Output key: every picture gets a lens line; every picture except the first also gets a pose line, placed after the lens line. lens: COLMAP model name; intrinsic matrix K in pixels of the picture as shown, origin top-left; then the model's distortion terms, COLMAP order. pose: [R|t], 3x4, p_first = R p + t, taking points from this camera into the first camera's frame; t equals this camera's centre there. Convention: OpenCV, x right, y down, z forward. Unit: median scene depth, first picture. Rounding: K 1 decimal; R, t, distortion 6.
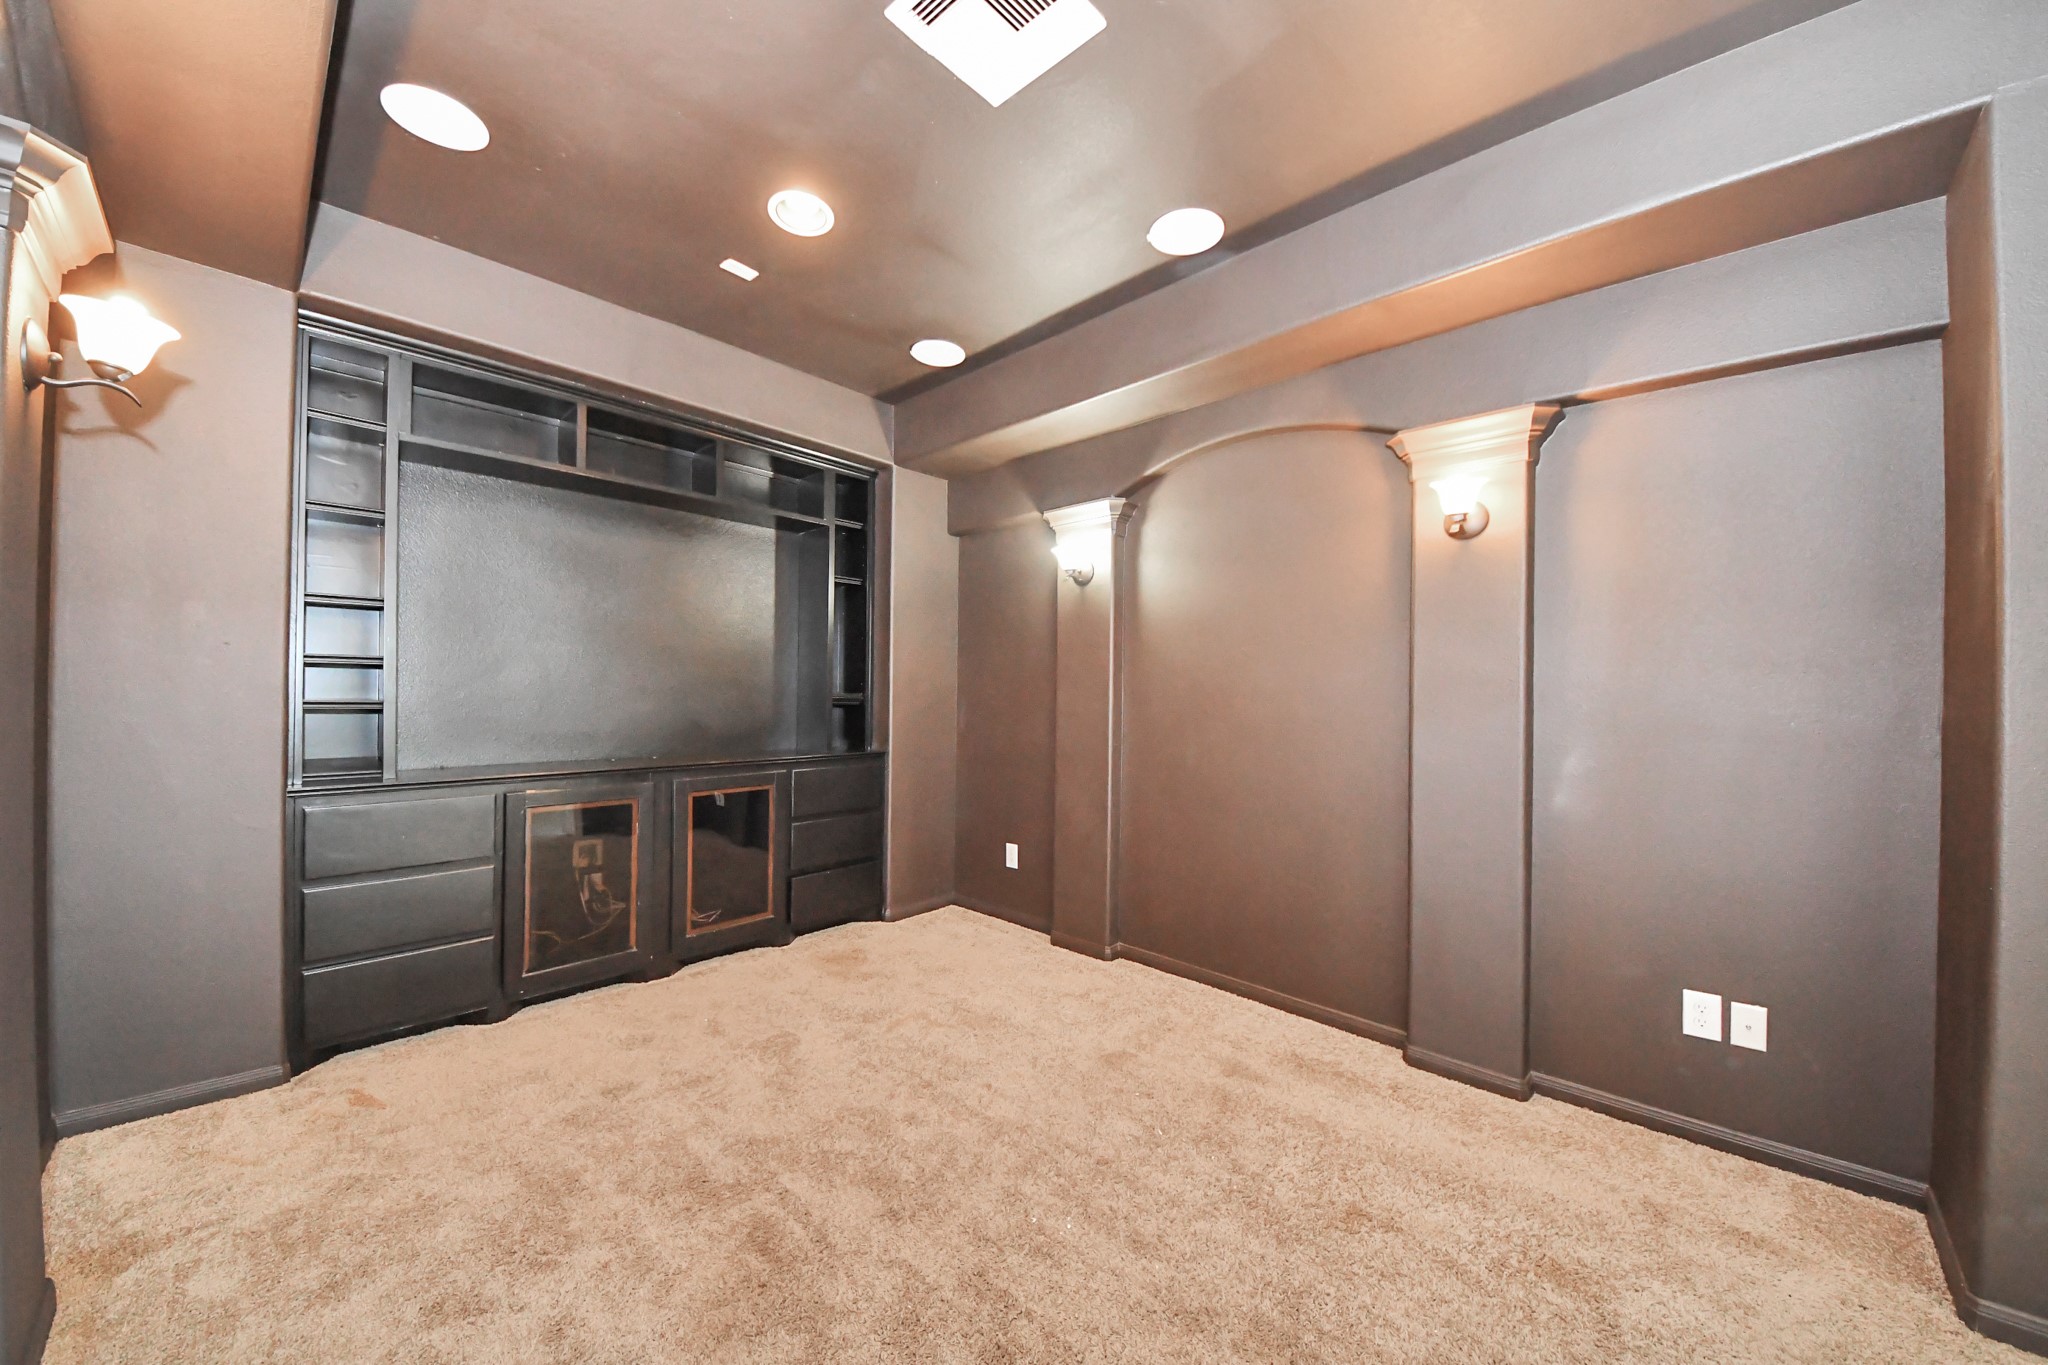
lens RADIAL K [[725.1, 0, 1025.1], [0, 725.1, 692.7], [0, 0, 1]] dist [0.000459, -0.011661]
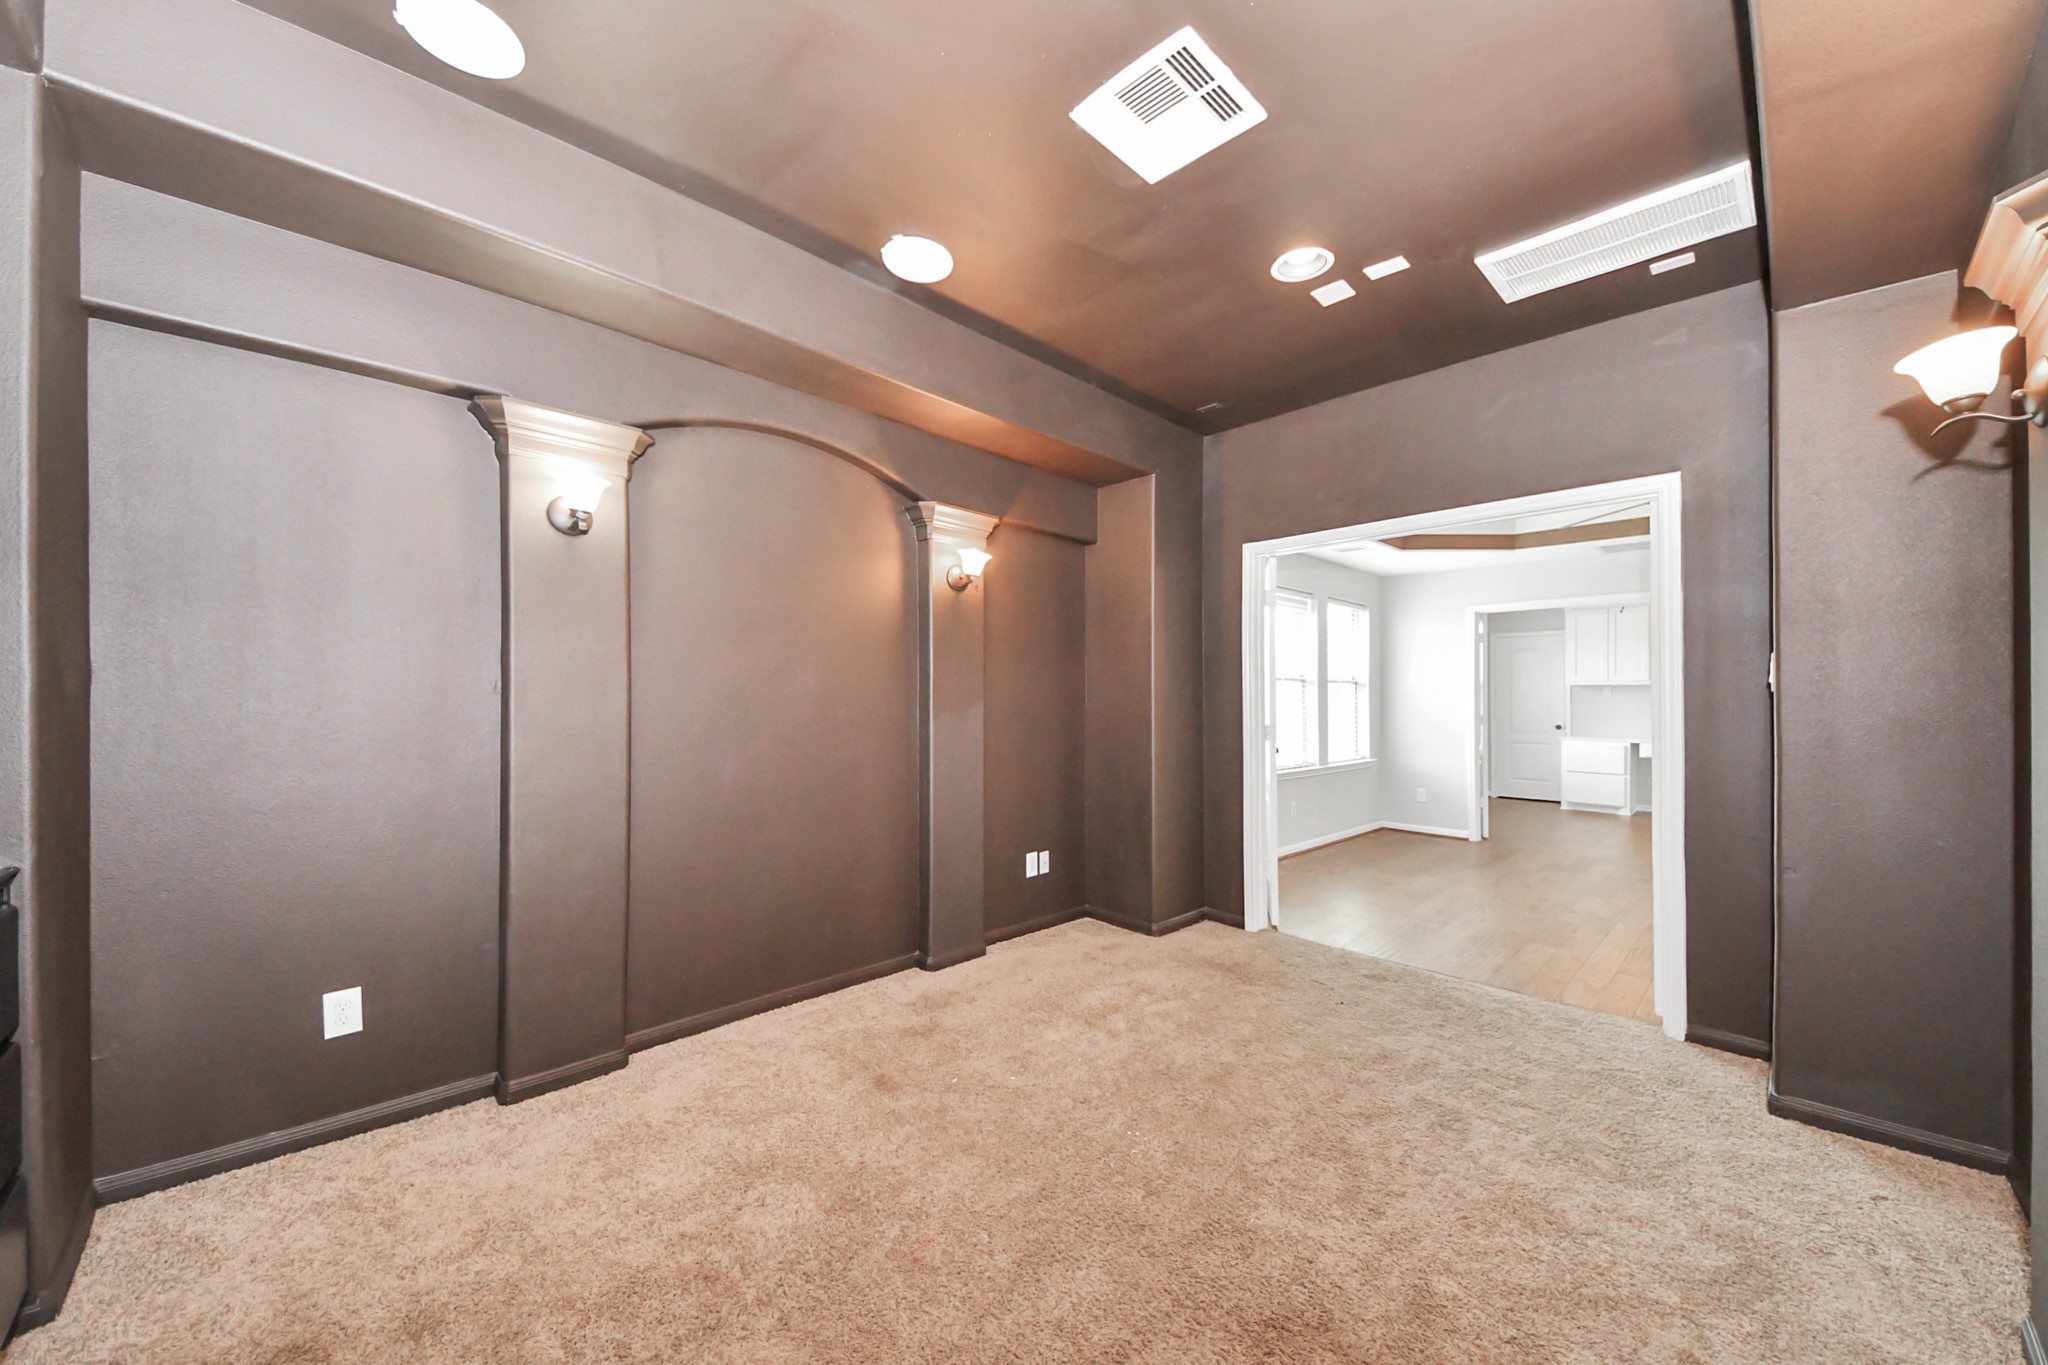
lens RADIAL K [[725.1, 0, 1025.1], [0, 725.1, 692.7], [0, 0, 1]] dist [0.000459, -0.011661]
pose [[0.007099, 0.000446, 0.999975, -0.521303], [-0.011808, 0.999930, -0.000362, -0.005950], [-0.999905, -0.011805, 0.007103, 0.519358]]
